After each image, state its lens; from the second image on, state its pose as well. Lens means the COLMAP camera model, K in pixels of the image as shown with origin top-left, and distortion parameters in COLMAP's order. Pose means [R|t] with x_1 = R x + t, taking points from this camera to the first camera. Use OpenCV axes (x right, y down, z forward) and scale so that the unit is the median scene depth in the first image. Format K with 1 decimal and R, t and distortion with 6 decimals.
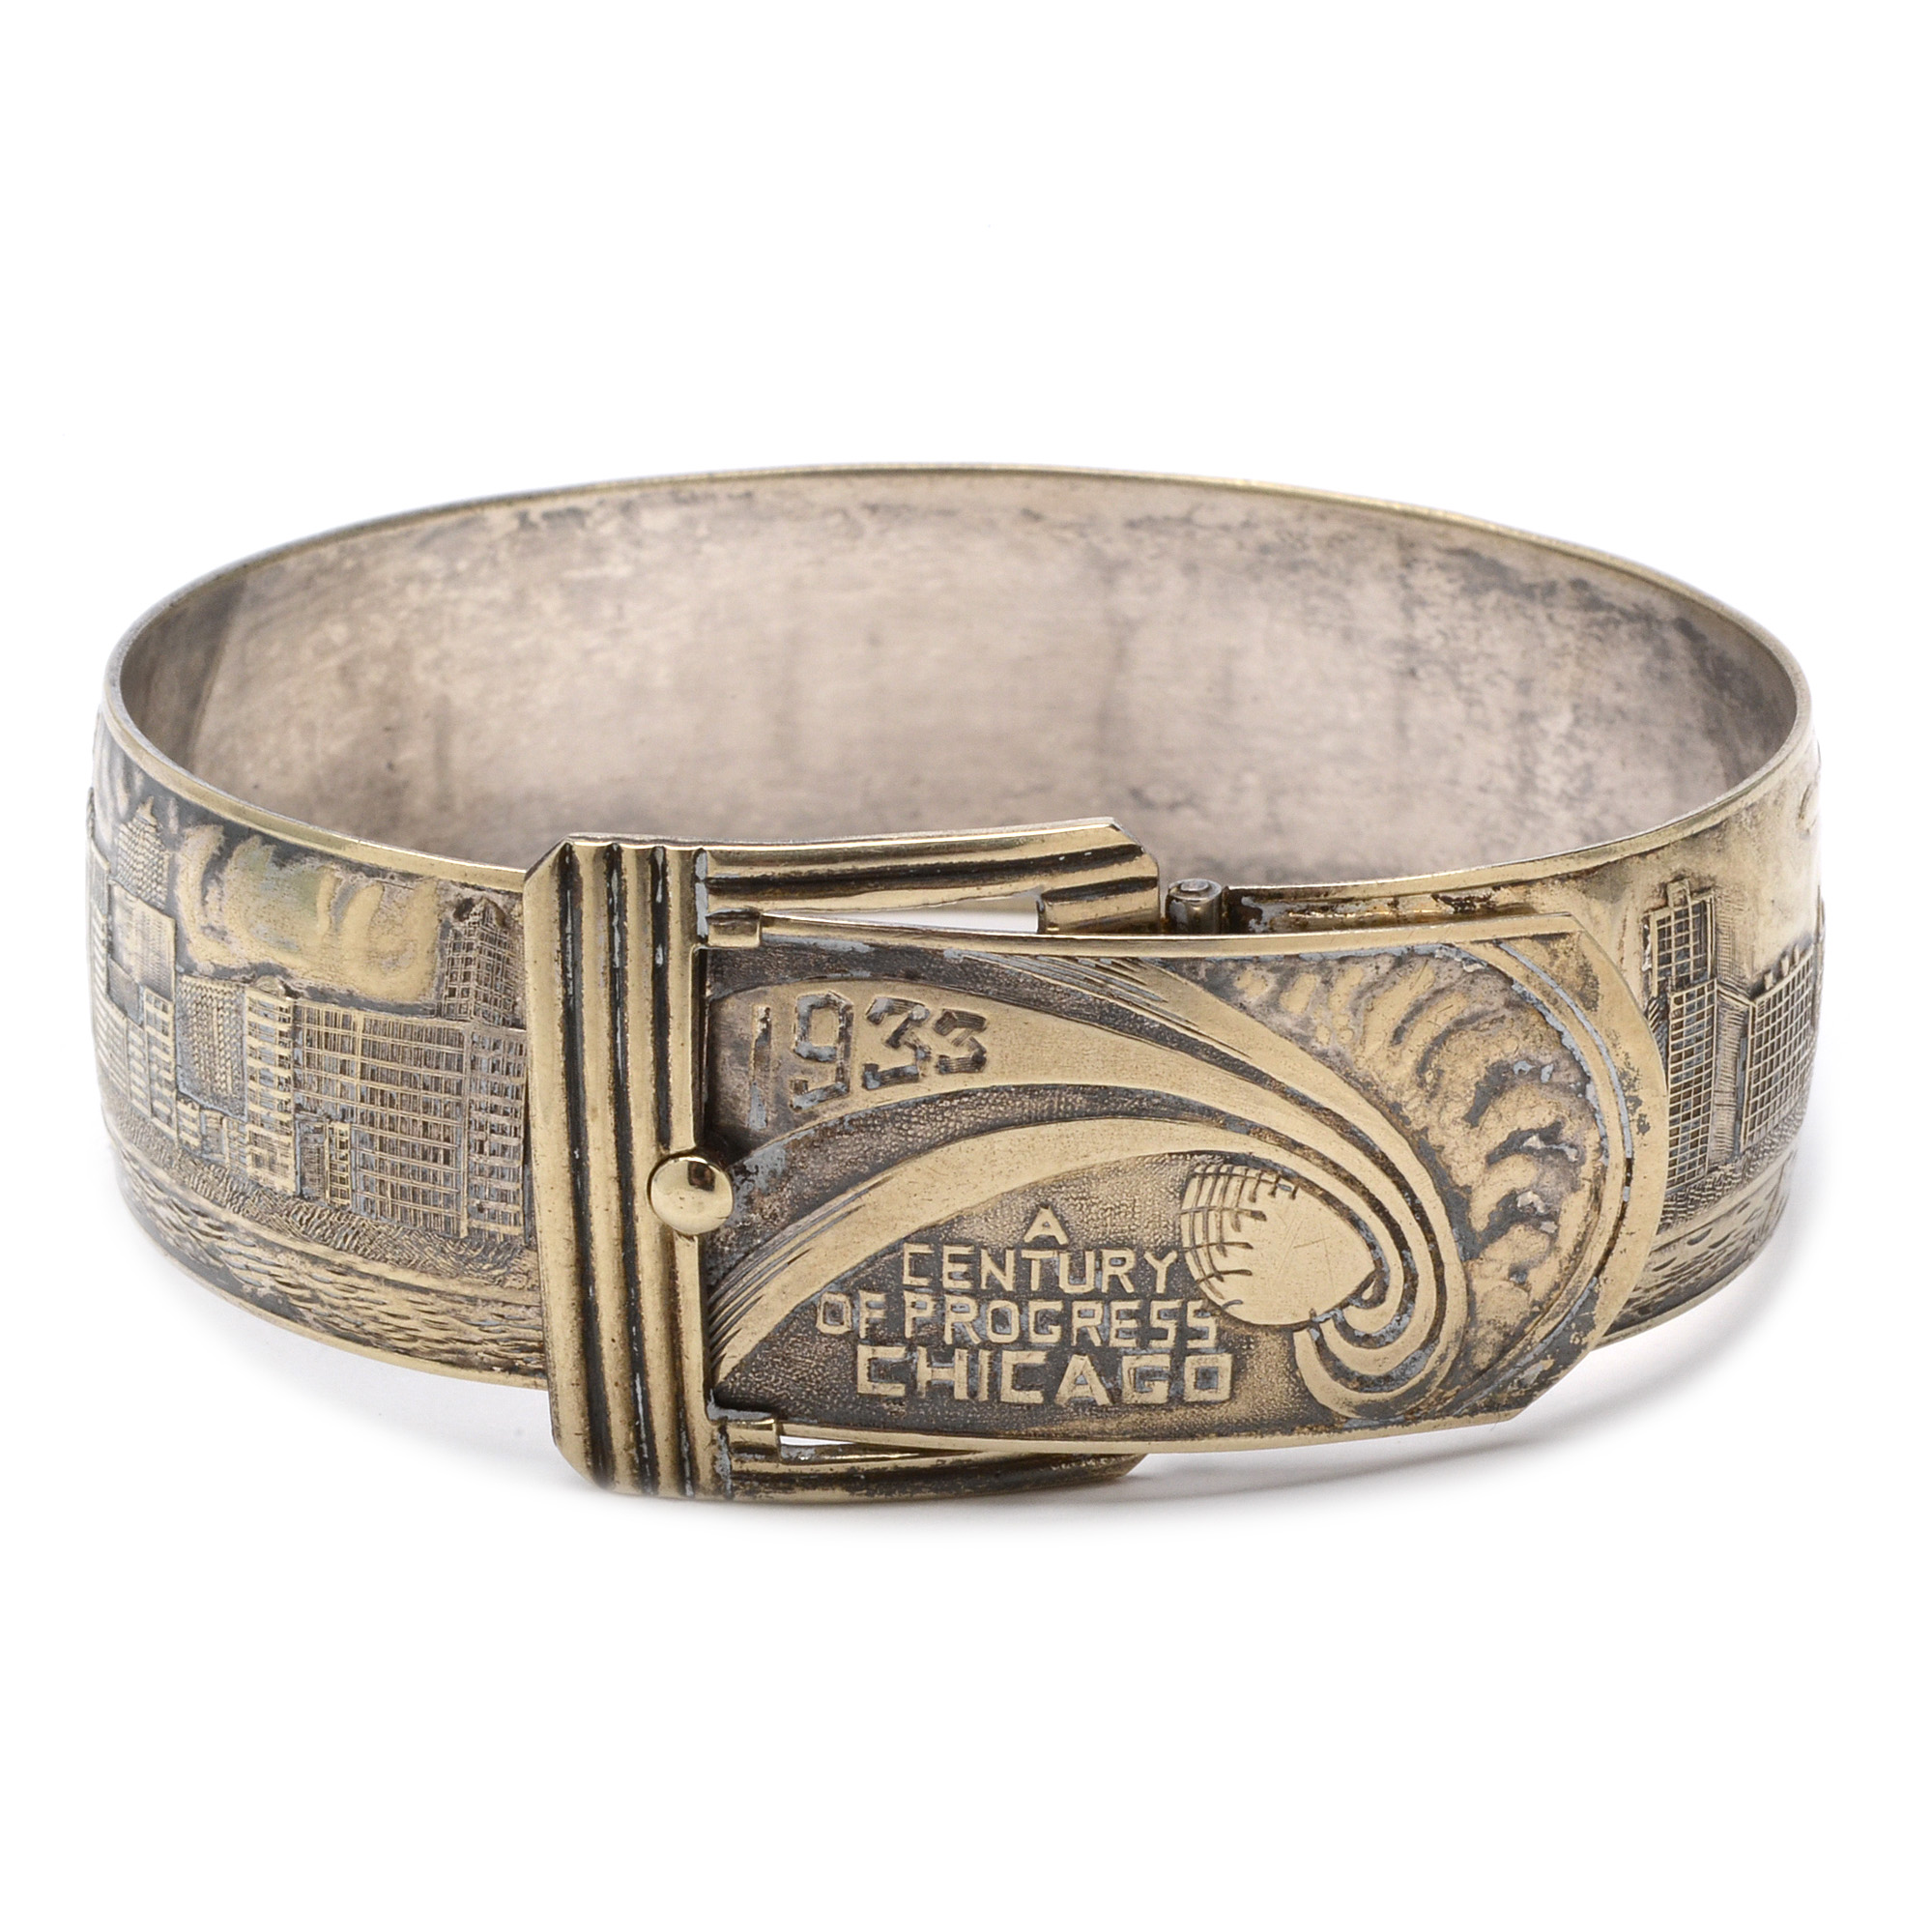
lens RADIAL K [[6682.0, 0, 952.6], [0, 6682.0, 966.0], [0, 0, 1]] dist [-0.135030, 0.000000]
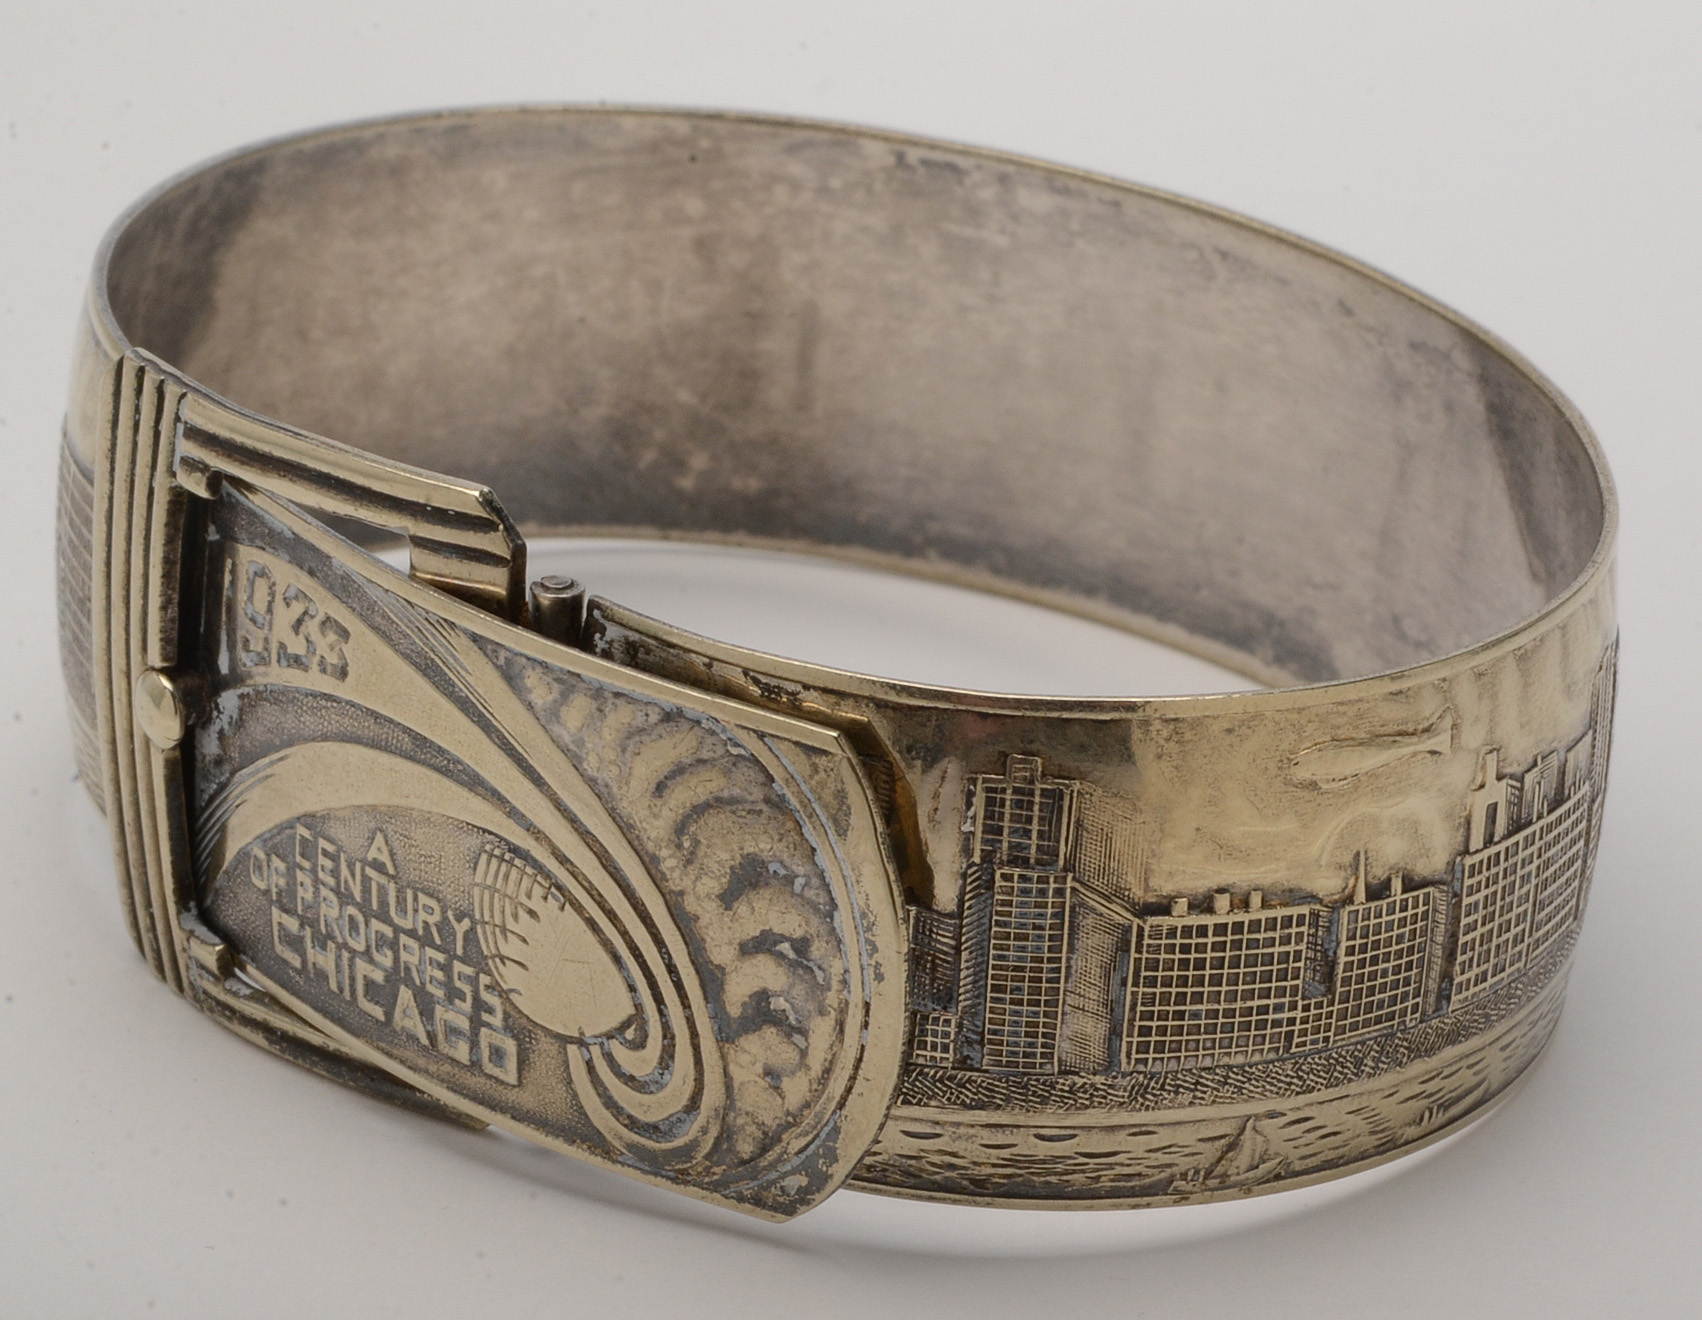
lens RADIAL K [[6924.5, 0, 856.8], [0, 6924.5, 656.9], [0, 0, 1]] dist [-0.139949, 0.000000]
pose [[0.698355, 0.318865, -0.640800, 0.724865], [-0.314781, 0.940880, 0.125133, -0.143172], [0.642817, 0.114324, 0.757441, 0.226354]]
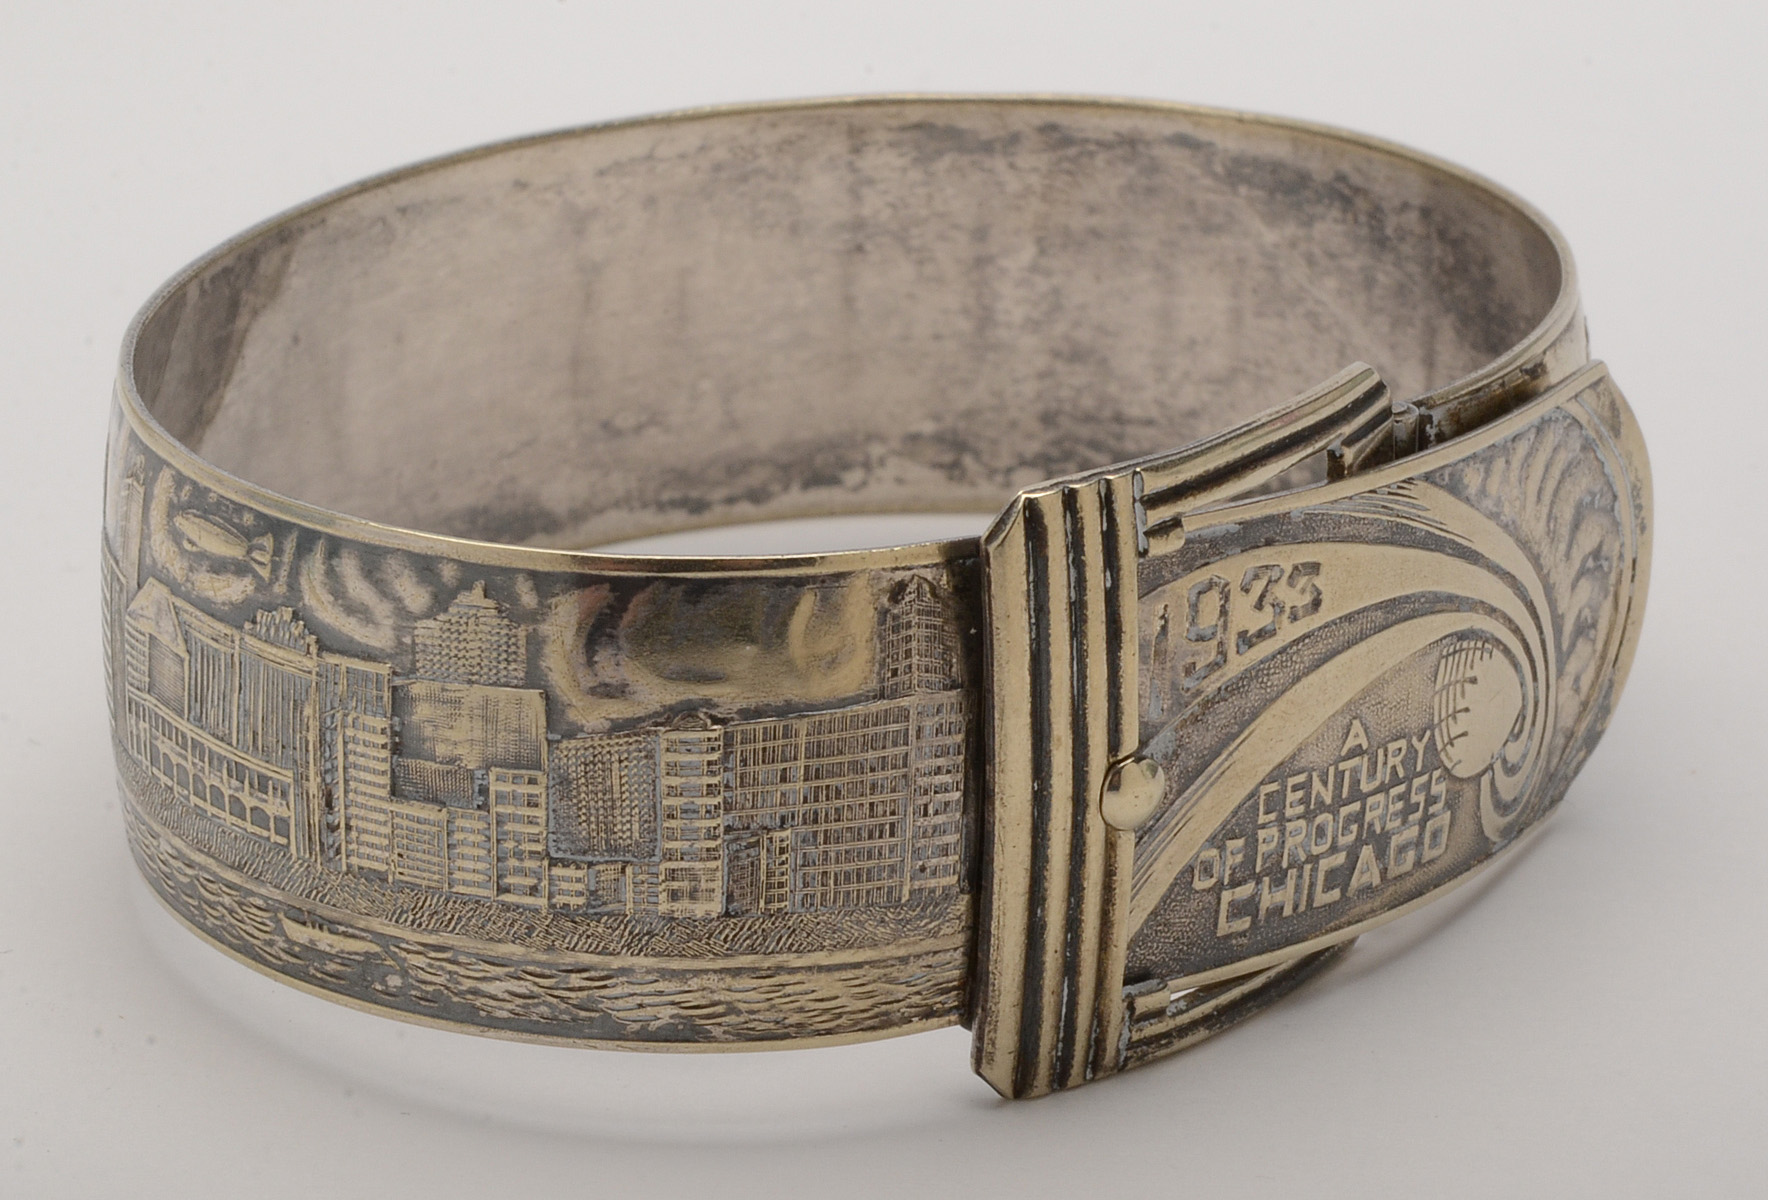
lens RADIAL K [[6849.6, 0, 892.3], [0, 6849.6, 602.2], [0, 0, 1]] dist [-0.130869, 0.000000]
pose [[0.741396, -0.248506, 0.623359, -0.730546], [0.242156, 0.965391, 0.096850, -0.109158], [-0.625854, 0.079146, 0.775914, 0.157615]]
